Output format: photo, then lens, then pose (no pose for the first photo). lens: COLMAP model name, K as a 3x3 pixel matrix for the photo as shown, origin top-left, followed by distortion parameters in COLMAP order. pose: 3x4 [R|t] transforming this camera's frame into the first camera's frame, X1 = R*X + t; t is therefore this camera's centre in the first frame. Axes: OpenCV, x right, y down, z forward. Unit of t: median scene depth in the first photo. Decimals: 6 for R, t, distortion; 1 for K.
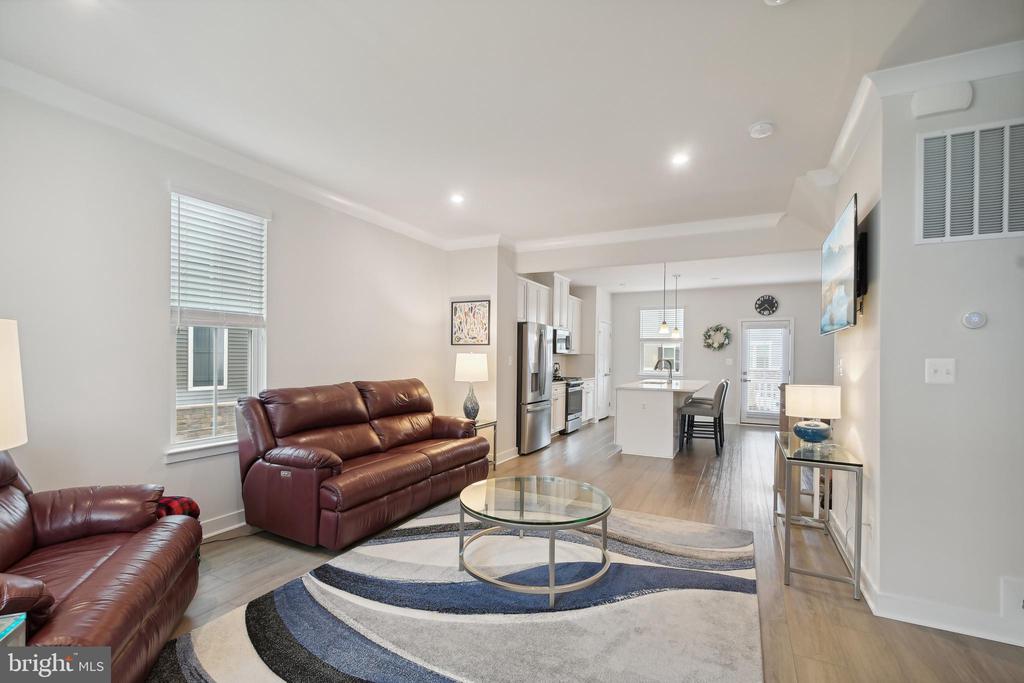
lens RADIAL K [[444.8, 0, 513.3], [0, 444.8, 341.0], [0, 0, 1]] dist [-0.000938, -0.000160]
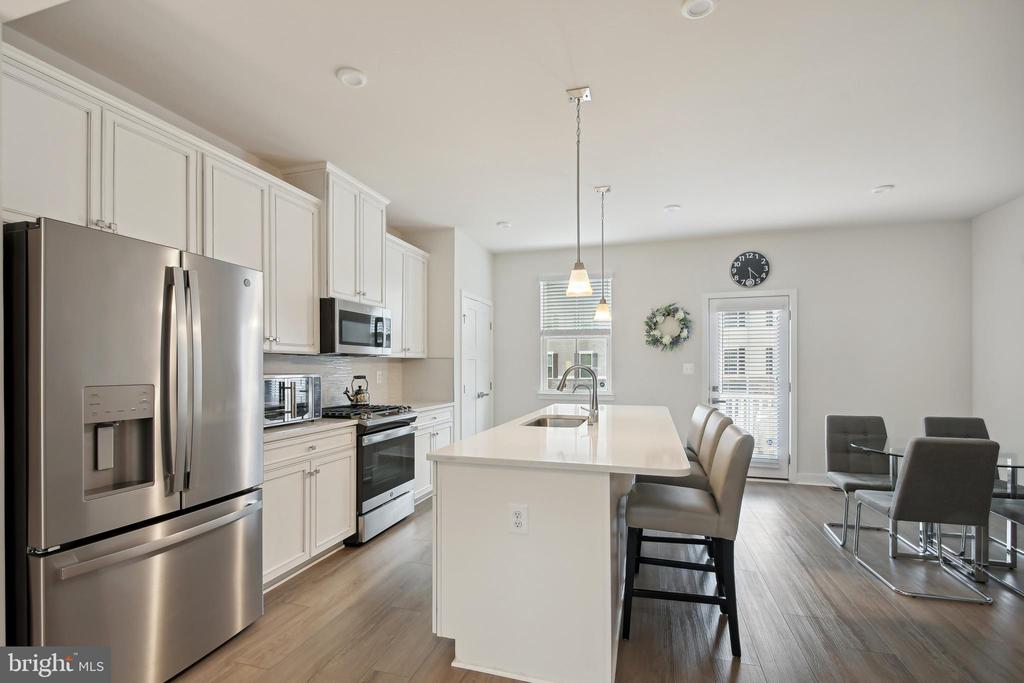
lens RADIAL K [[444.8, 0, 512.3], [0, 444.8, 346.4], [0, 0, 1]] dist [-0.000938, -0.000160]
pose [[0.984614, -0.004625, 0.174680, 0.163934], [0.005269, 0.999981, -0.003223, 0.018776], [-0.174662, 0.004094, 0.984620, 0.482173]]
